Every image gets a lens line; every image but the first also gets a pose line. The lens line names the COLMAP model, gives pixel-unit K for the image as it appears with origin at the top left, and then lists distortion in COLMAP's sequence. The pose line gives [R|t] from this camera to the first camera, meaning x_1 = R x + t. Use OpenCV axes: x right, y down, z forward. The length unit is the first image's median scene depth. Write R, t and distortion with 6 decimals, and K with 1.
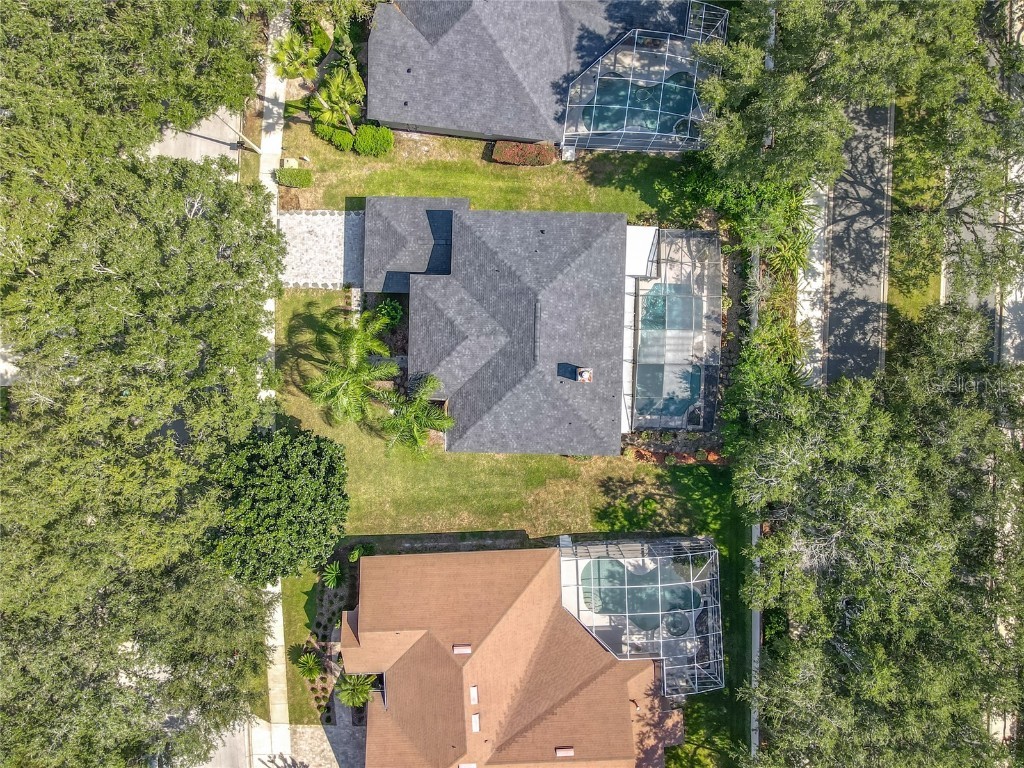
lens RADIAL K [[754.8, 0, 505.6], [0, 754.8, 384.9], [0, 0, 1]] dist [-0.000288, 0.016940]
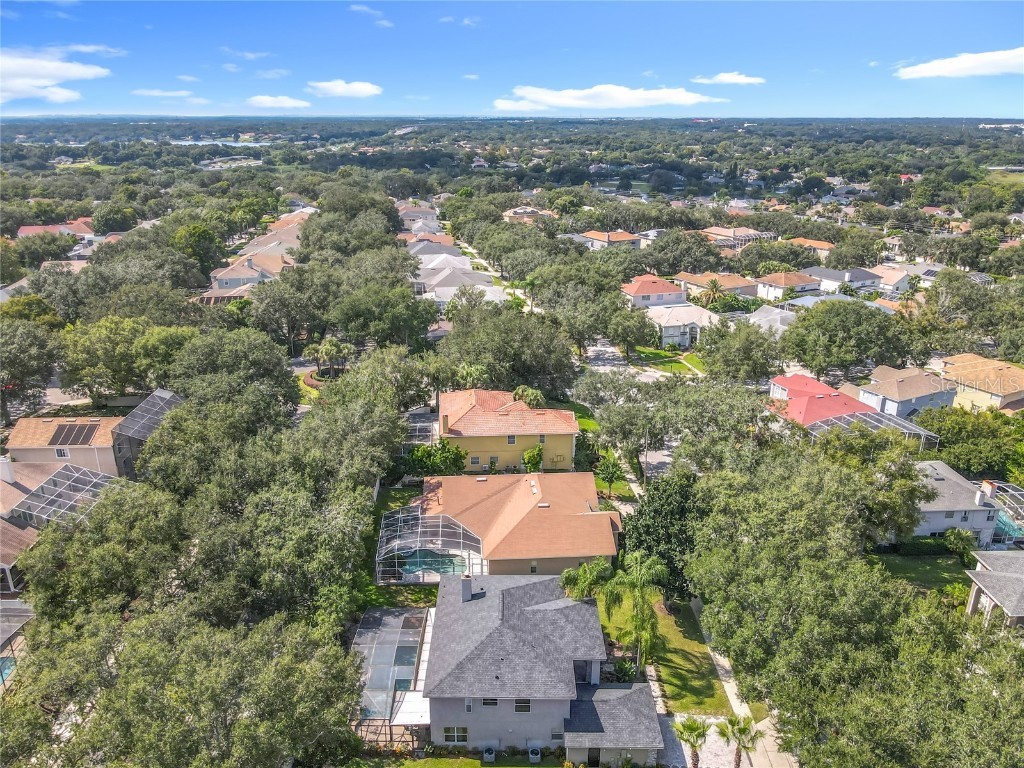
lens RADIAL K [[754.8, 0, 509.7], [0, 754.8, 385.4], [0, 0, 1]] dist [-0.000288, 0.016940]
pose [[-0.999630, 0.014489, -0.023024, 0.048342], [-0.026598, -0.343114, 0.938917, -1.073262], [0.005704, 0.939182, 0.343373, 0.174547]]
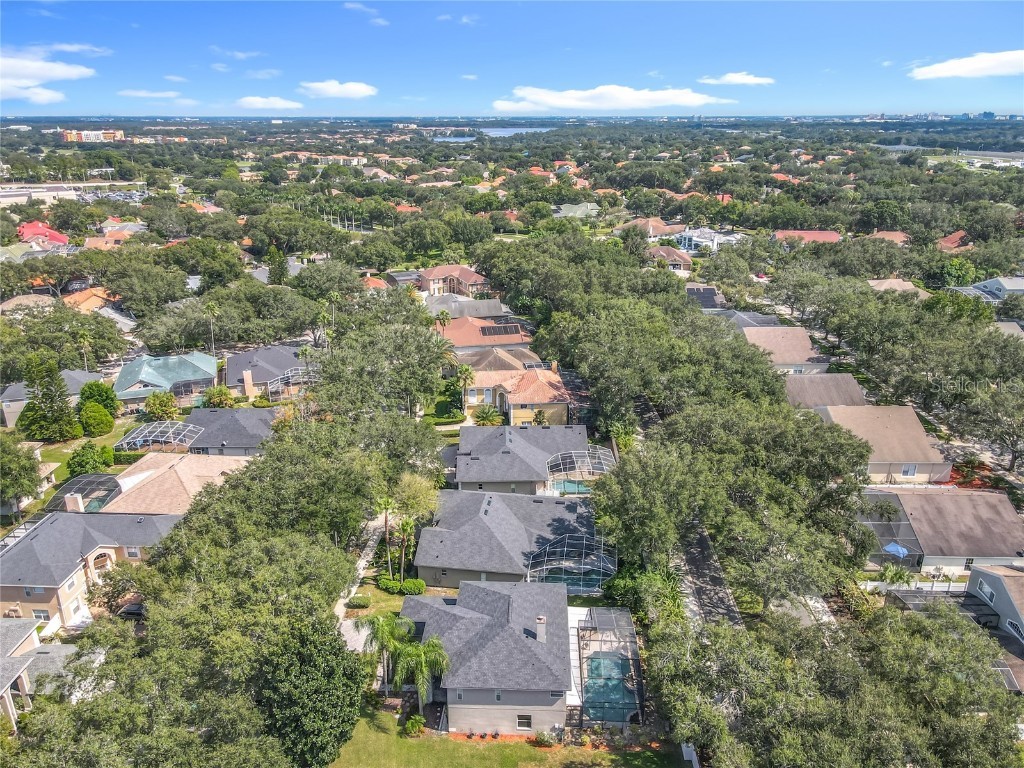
lens RADIAL K [[754.8, 0, 510.5], [0, 754.8, 382.4], [0, 0, 1]] dist [-0.000288, 0.016940]
pose [[0.999814, 0.017106, -0.008862, 0.044423], [-0.013826, 0.316789, -0.948395, 1.134854], [-0.013416, 0.948342, 0.316967, 0.063107]]
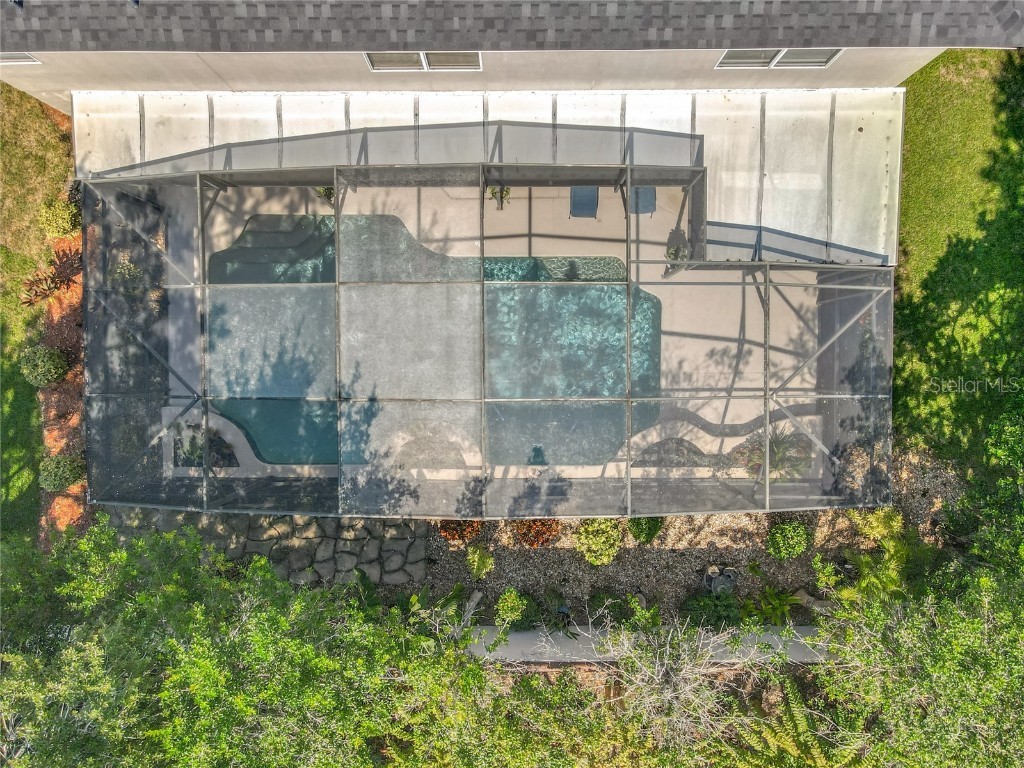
lens RADIAL K [[754.8, 0, 507.3], [0, 754.8, 392.2], [0, 0, 1]] dist [-0.000288, 0.016940]
pose [[0.026651, 0.998467, 0.048515, 0.230623], [-0.999590, 0.027125, -0.009134, -0.076261], [-0.010436, -0.048251, 0.998781, 0.752307]]
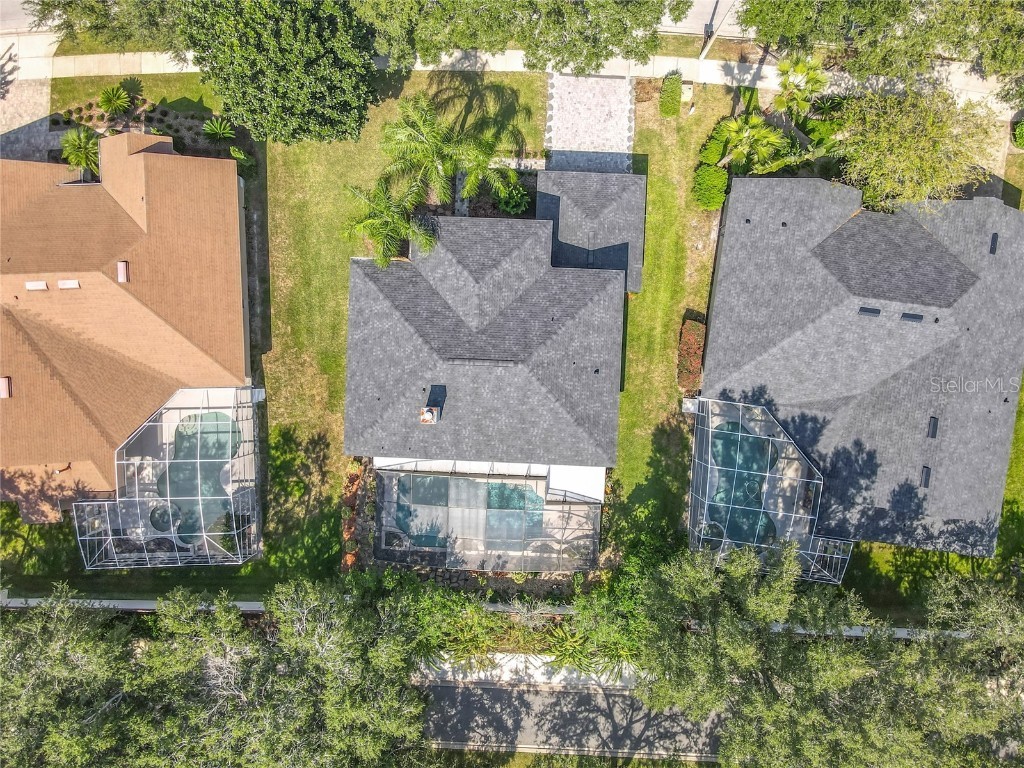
lens RADIAL K [[754.8, 0, 507.2], [0, 754.8, 388.8], [0, 0, 1]] dist [-0.000288, 0.016940]
pose [[-0.017577, 0.999177, 0.036565, 0.036288], [-0.999771, -0.017116, -0.012878, -0.081708], [-0.012242, -0.036783, 0.999248, 0.110967]]
